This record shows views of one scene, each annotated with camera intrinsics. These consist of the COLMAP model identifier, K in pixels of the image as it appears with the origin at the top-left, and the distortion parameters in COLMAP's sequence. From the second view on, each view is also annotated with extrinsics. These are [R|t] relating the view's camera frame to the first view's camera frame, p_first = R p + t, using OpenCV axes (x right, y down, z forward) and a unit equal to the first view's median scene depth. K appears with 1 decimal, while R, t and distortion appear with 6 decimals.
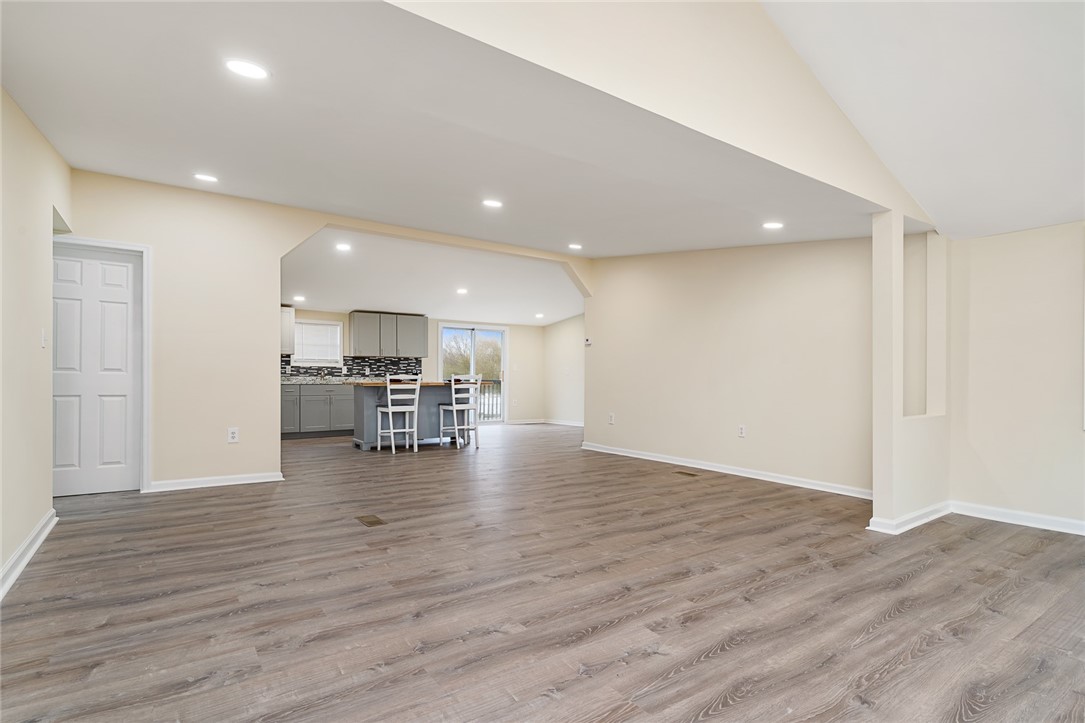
lens RADIAL K [[538.4, 0, 539.6], [0, 538.4, 372.7], [0, 0, 1]] dist [-0.000889, 0.000283]
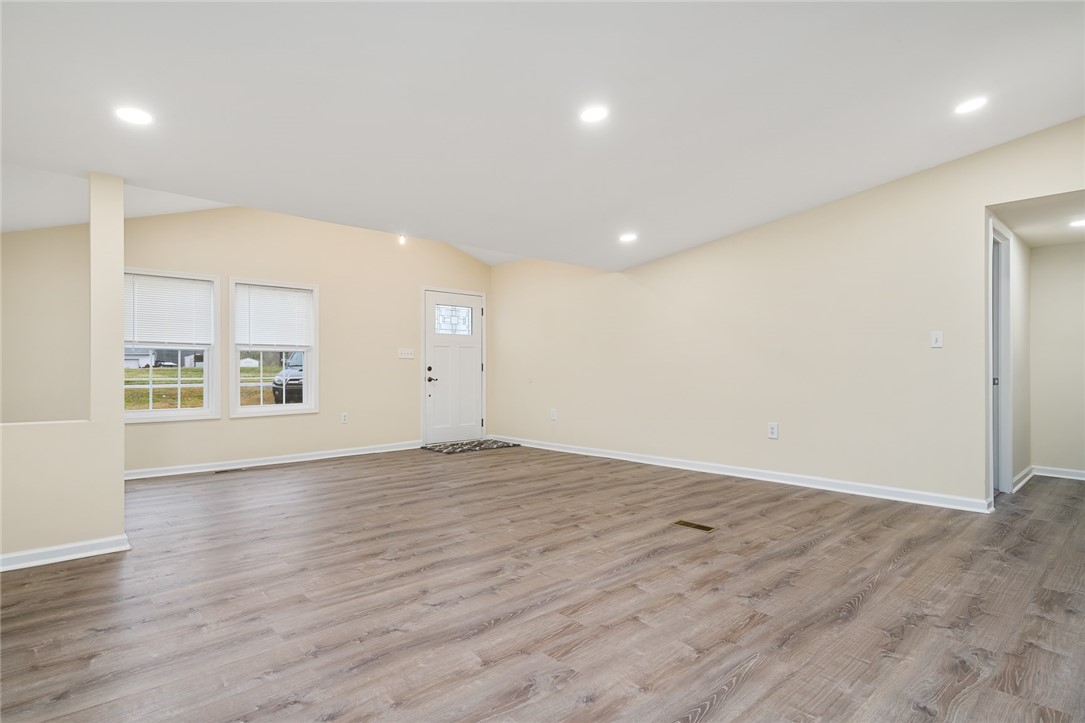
lens RADIAL K [[565.9, 0, 538.8], [0, 565.9, 367.5], [0, 0, 1]] dist [0.004095, 0.000288]
pose [[-0.991892, -0.003588, -0.127035, 0.083109], [-0.002234, 0.999939, -0.010800, 0.011571], [0.127066, -0.010428, -0.991839, 2.026336]]
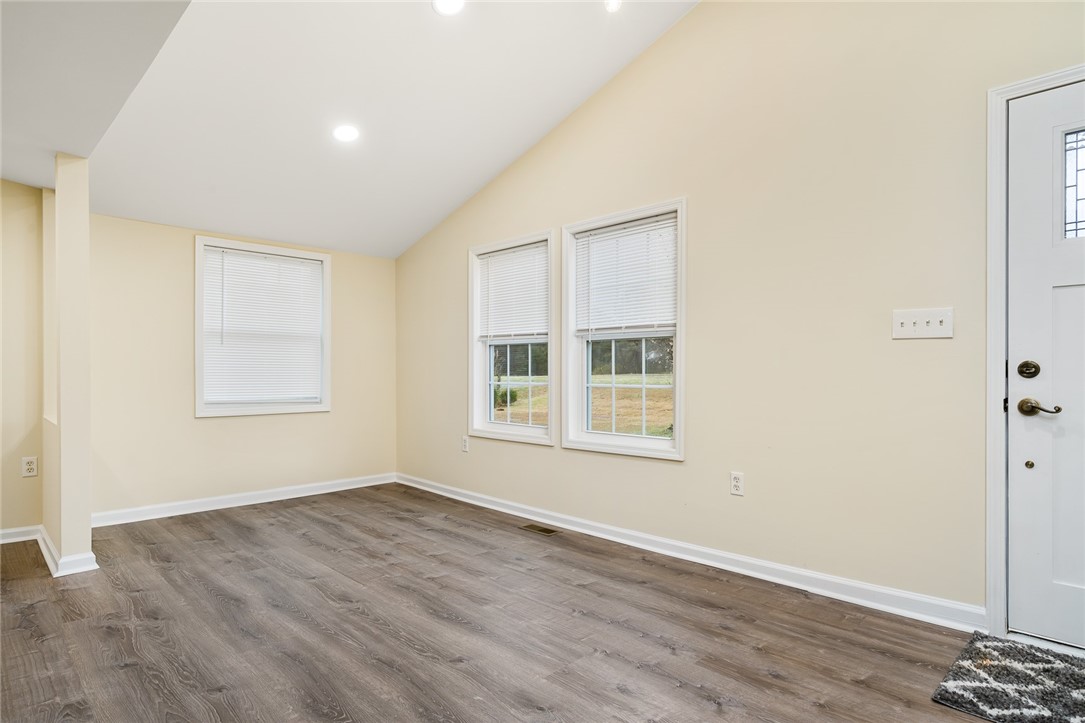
lens RADIAL K [[588.7, 0, 543.0], [0, 588.7, 363.9], [0, 0, 1]] dist [-0.000807, 0.001584]
pose [[-0.163764, 0.006986, 0.986475, -0.308276], [-0.009751, 0.999915, -0.008700, -0.000777], [-0.986451, -0.011044, -0.163682, 0.493684]]
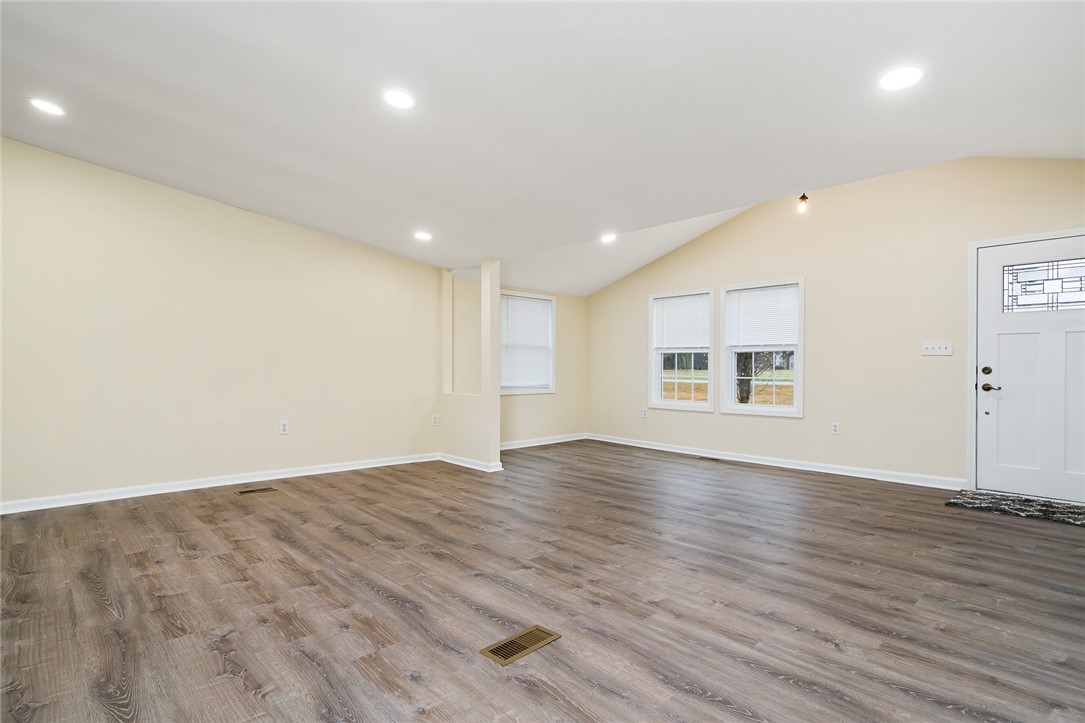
lens RADIAL K [[538.4, 0, 538.9], [0, 538.4, 360.7], [0, 0, 1]] dist [-0.000889, 0.000283]
pose [[-0.142292, 0.006510, 0.989803, -0.882384], [-0.014810, 0.999852, -0.008705, -0.001560], [-0.989714, -0.015898, -0.142174, 1.109649]]
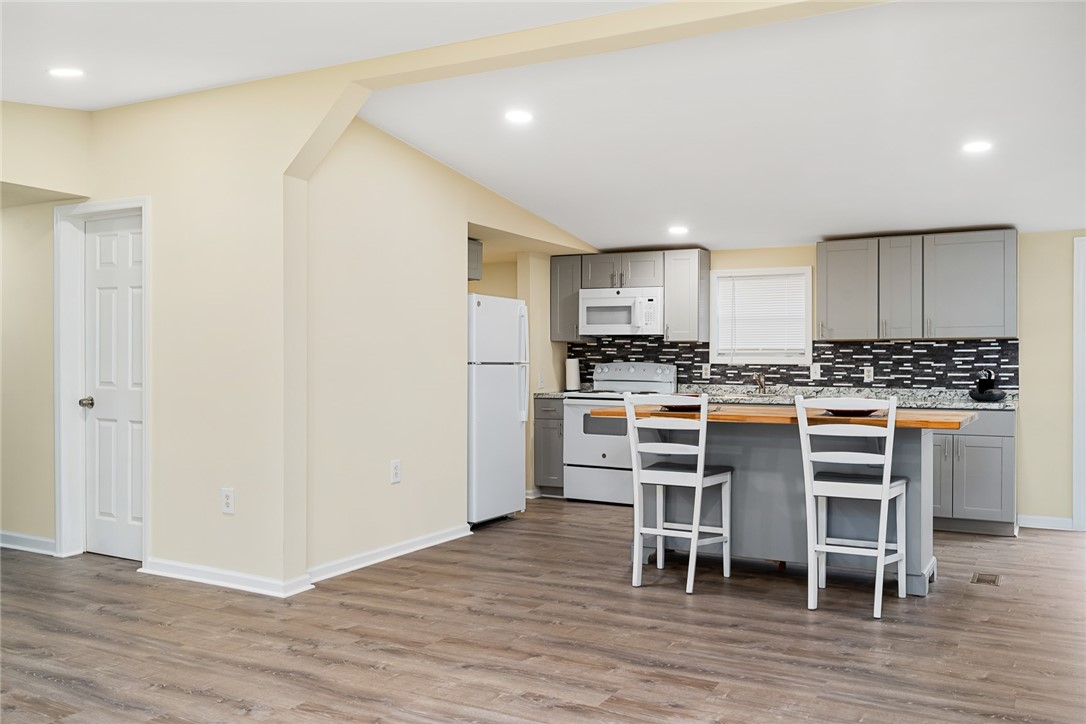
lens RADIAL K [[937.5, 0, 541.1], [0, 937.5, 365.8], [0, 0, 1]] dist [0.000704, -0.002761]
pose [[0.440527, 0.004033, -0.897730, 0.665369], [0.006226, 0.999952, 0.007548, -0.046520], [0.897718, -0.008914, 0.440480, 1.211623]]
